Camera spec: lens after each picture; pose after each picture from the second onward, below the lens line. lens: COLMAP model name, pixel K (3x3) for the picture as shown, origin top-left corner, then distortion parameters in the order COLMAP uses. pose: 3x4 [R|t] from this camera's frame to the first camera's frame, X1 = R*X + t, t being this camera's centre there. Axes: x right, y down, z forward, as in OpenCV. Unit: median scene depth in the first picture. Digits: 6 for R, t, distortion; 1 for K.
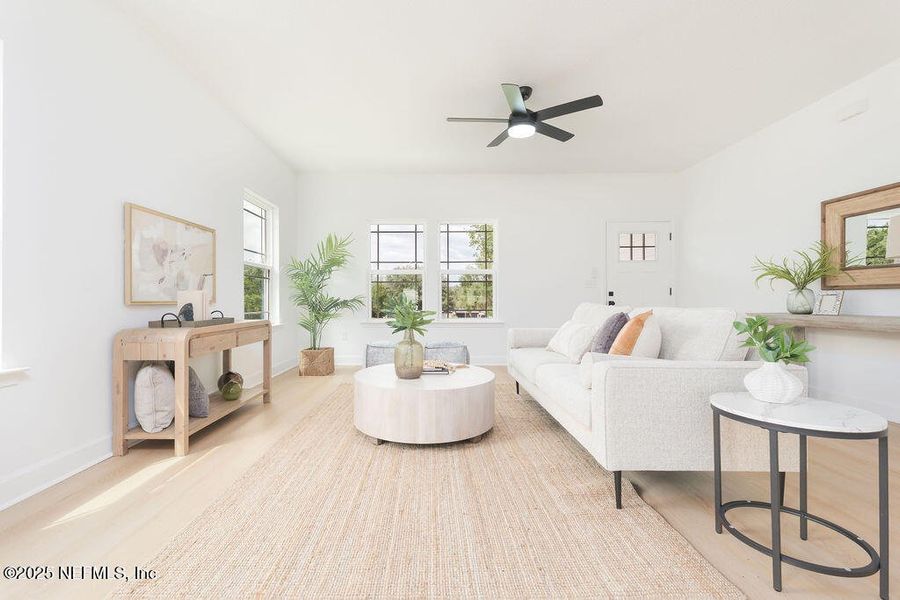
lens RADIAL K [[368.0, 0, 431.6], [0, 368.0, 299.1], [0, 0, 1]] dist [-0.001526, -0.000303]
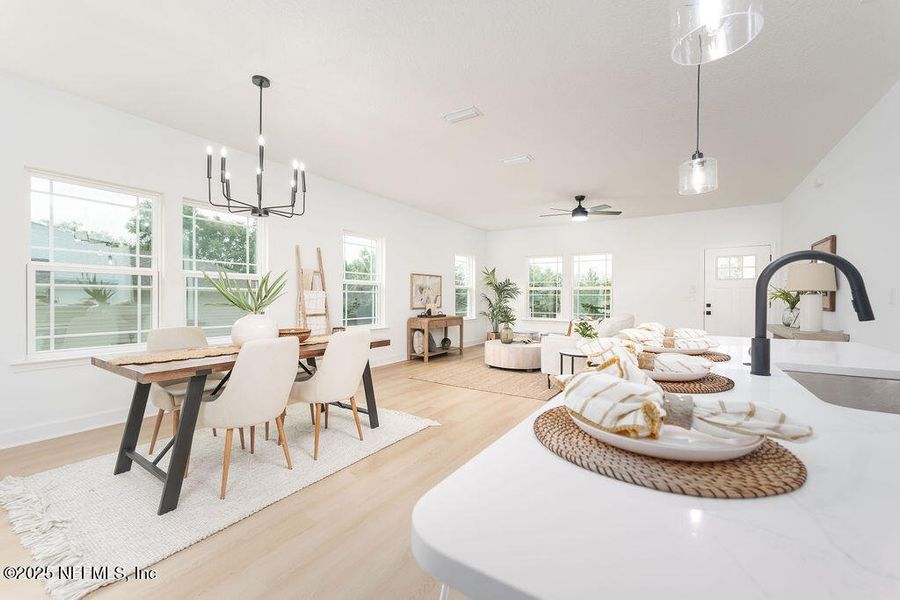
lens RADIAL K [[358.5, 0, 450.0], [0, 358.5, 300.0], [0, 0, 1]] dist [0.000556, 0.000095]
pose [[0.840500, 0.011805, -0.541683, 0.689835], [-0.008444, 0.999927, 0.008689, -0.061016], [0.541746, -0.002729, 0.840538, -0.874574]]
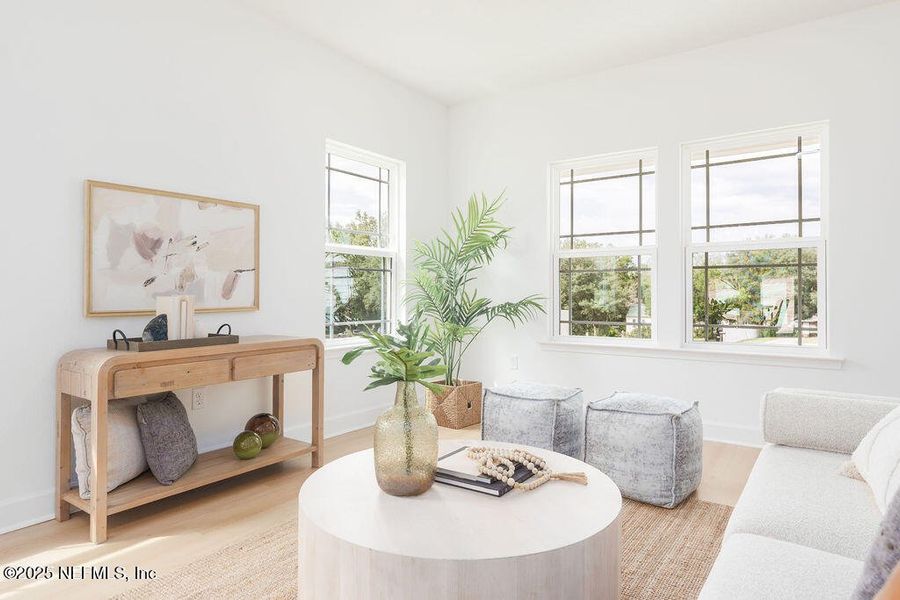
lens RADIAL K [[522.3, 0, 450.0], [0, 522.3, 300.0], [0, 0, 1]] dist [0.000009, 0.000430]
pose [[0.822610, 0.007734, -0.568553, 0.284773], [0.001091, 0.999884, 0.015180, -0.025274], [0.568604, -0.013108, 0.822507, 0.412276]]
